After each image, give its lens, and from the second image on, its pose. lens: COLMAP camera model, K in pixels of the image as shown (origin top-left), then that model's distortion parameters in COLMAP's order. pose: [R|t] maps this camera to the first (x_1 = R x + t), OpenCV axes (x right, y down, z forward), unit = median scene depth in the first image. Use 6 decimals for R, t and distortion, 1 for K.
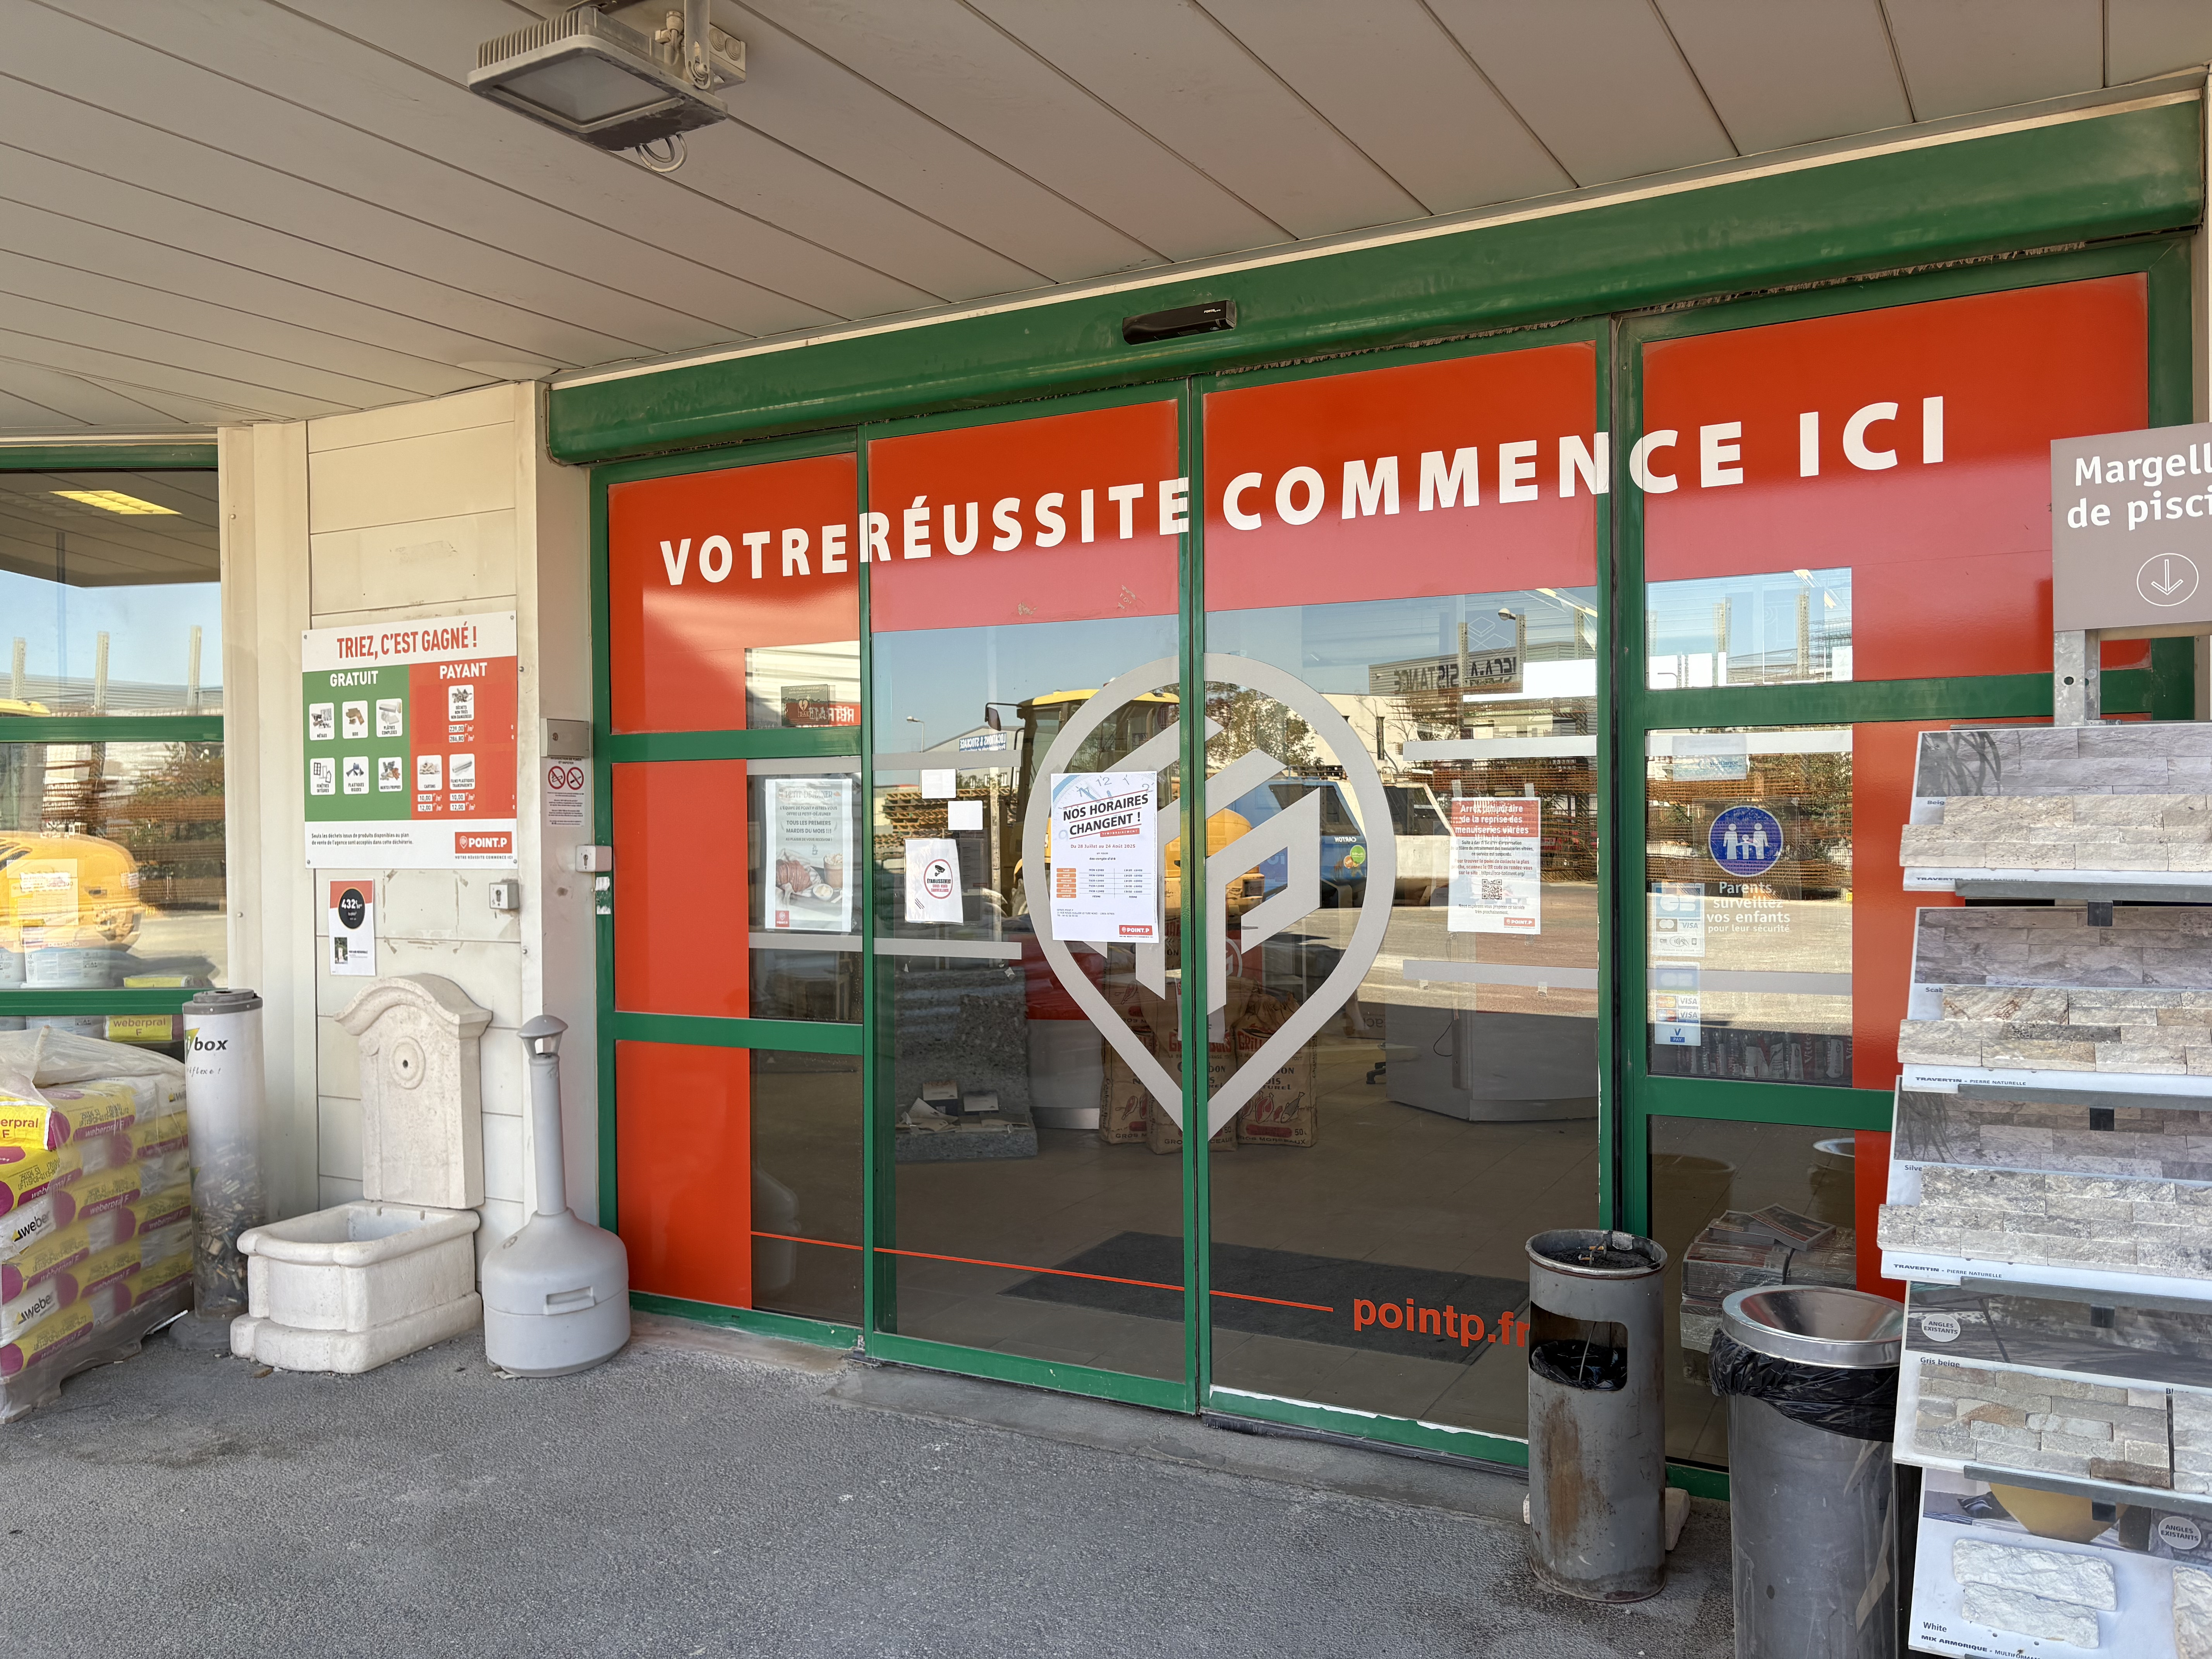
lens RADIAL K [[1674.1, 0, 1109.9], [0, 1674.1, 838.7], [0, 0, 1]] dist [0.047871, -0.049832]
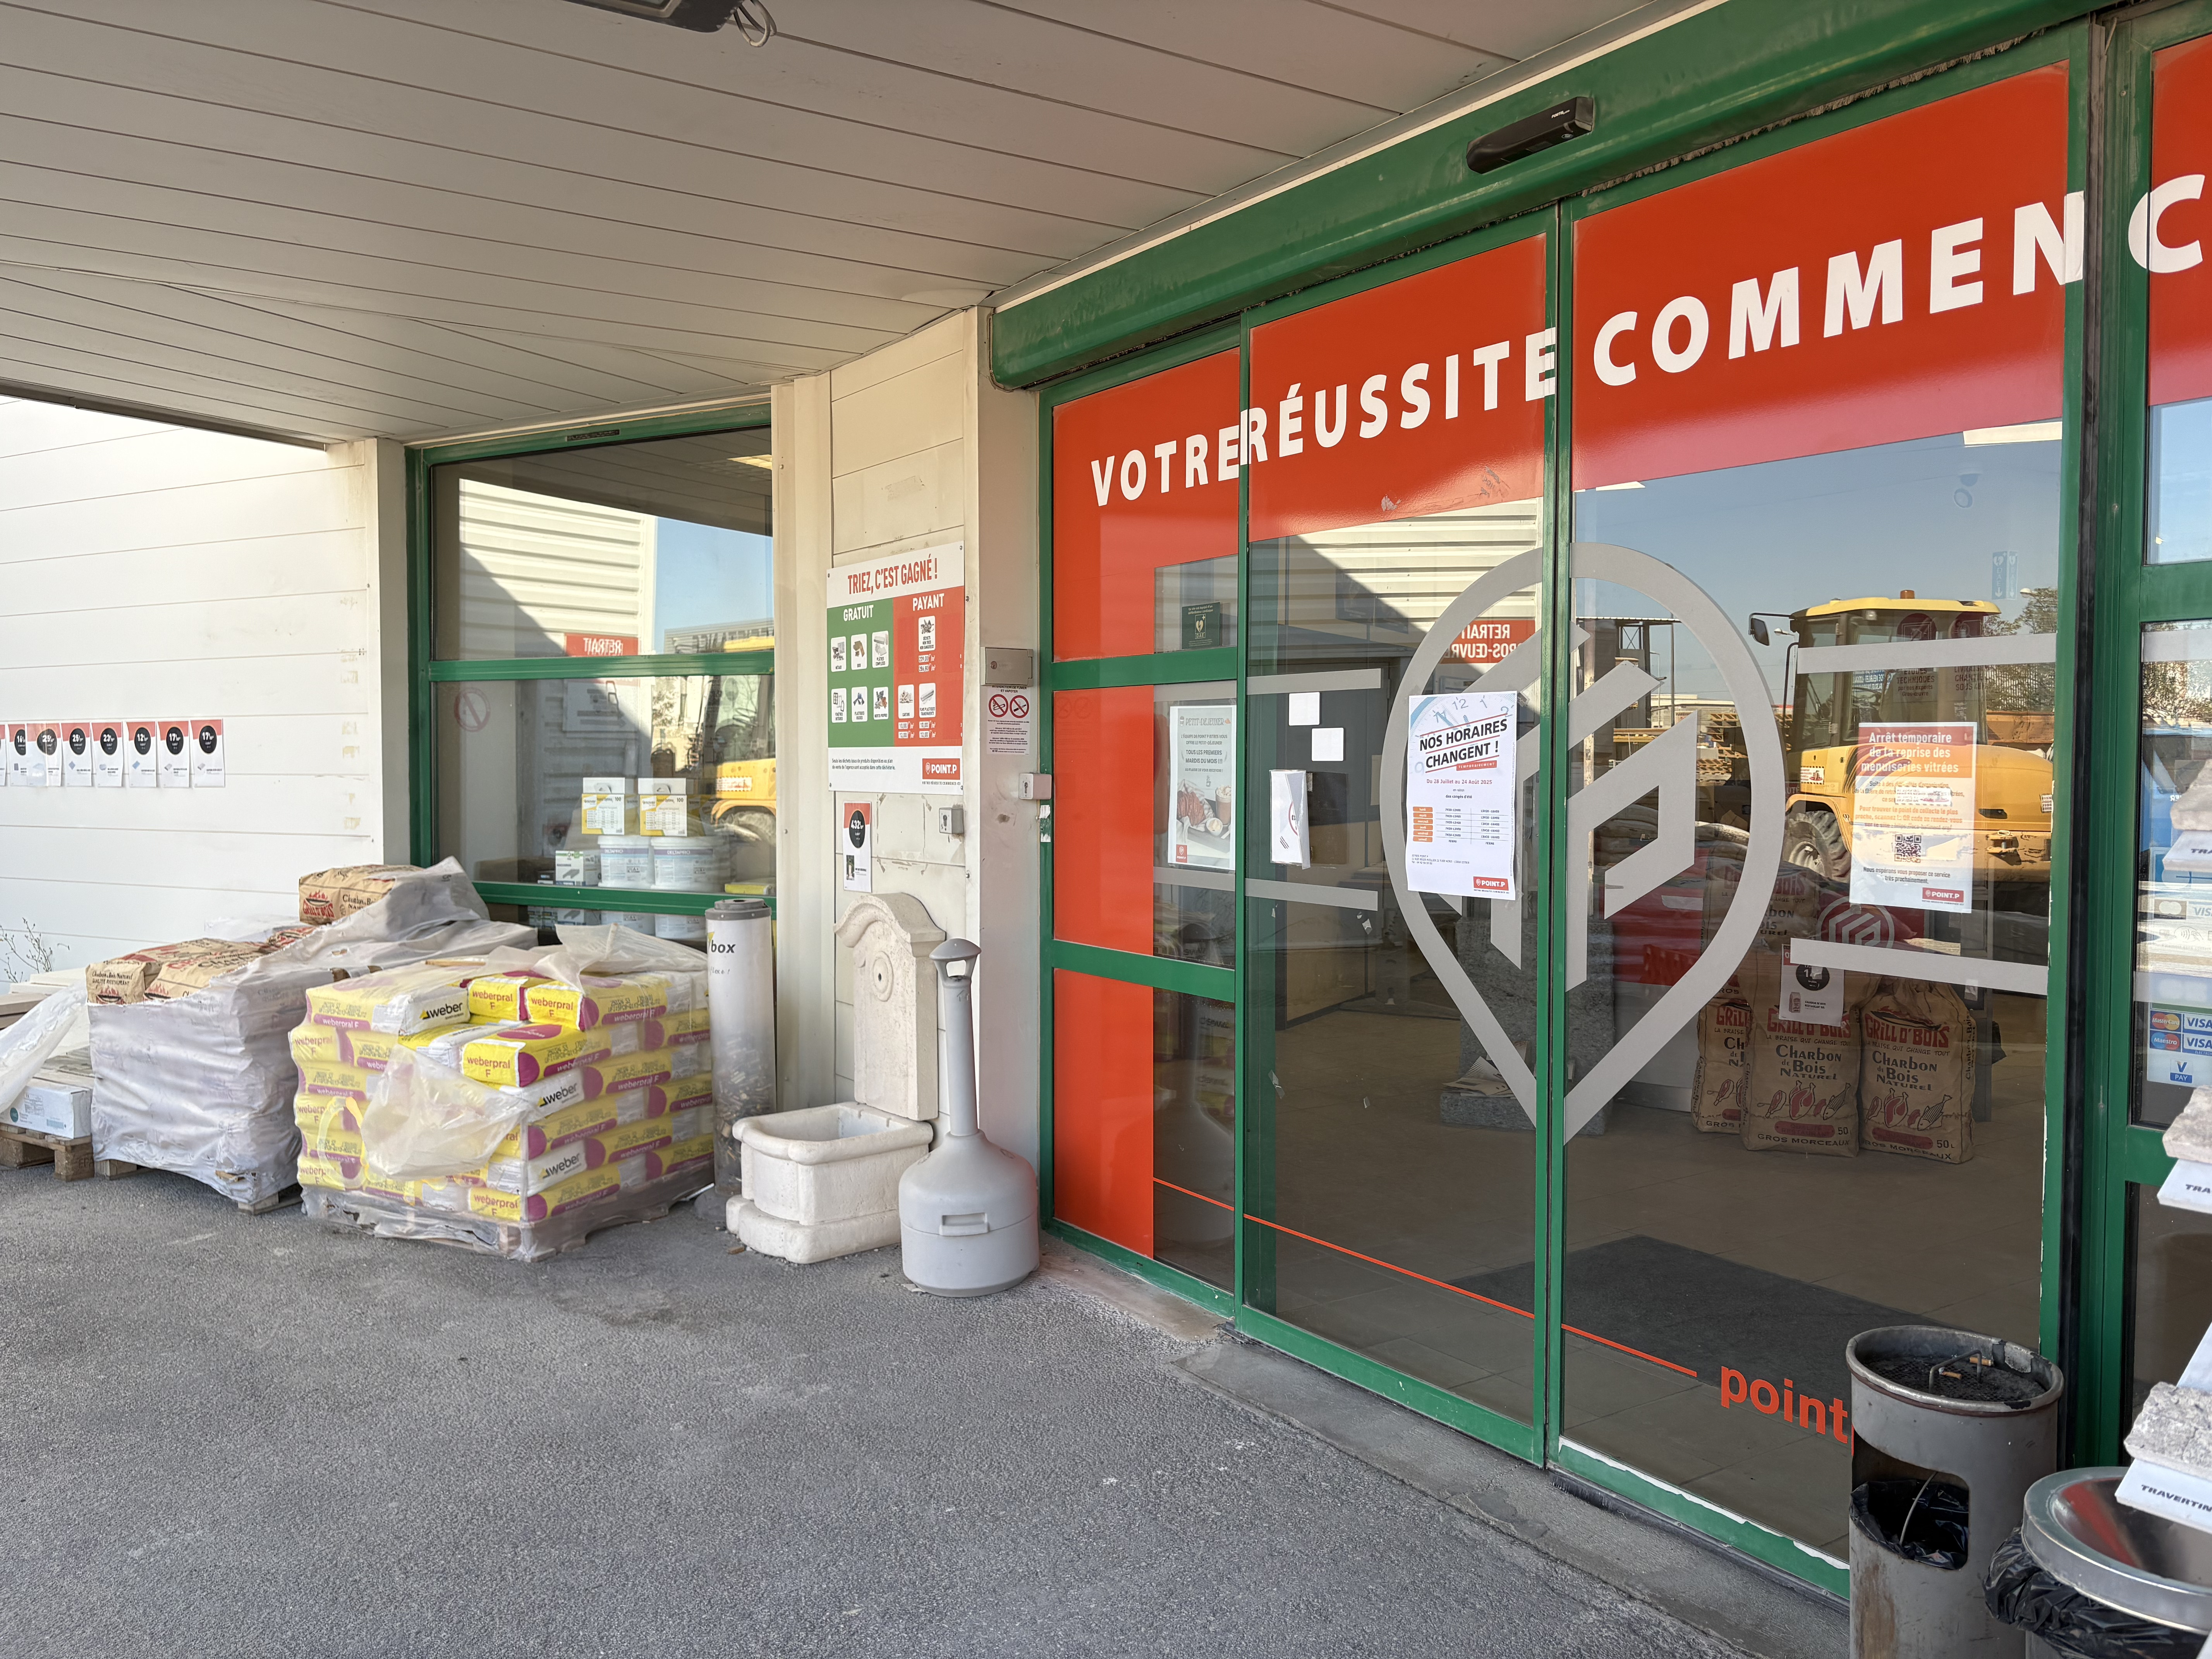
lens RADIAL K [[1674.1, 0, 1127.4], [0, 1674.1, 822.3], [0, 0, 1]] dist [0.047871, -0.049832]
pose [[0.886717, 0.028818, -0.461413, 0.226841], [-0.016156, 0.999377, 0.031371, 0.001173], [0.462030, -0.020362, 0.886631, 0.164137]]
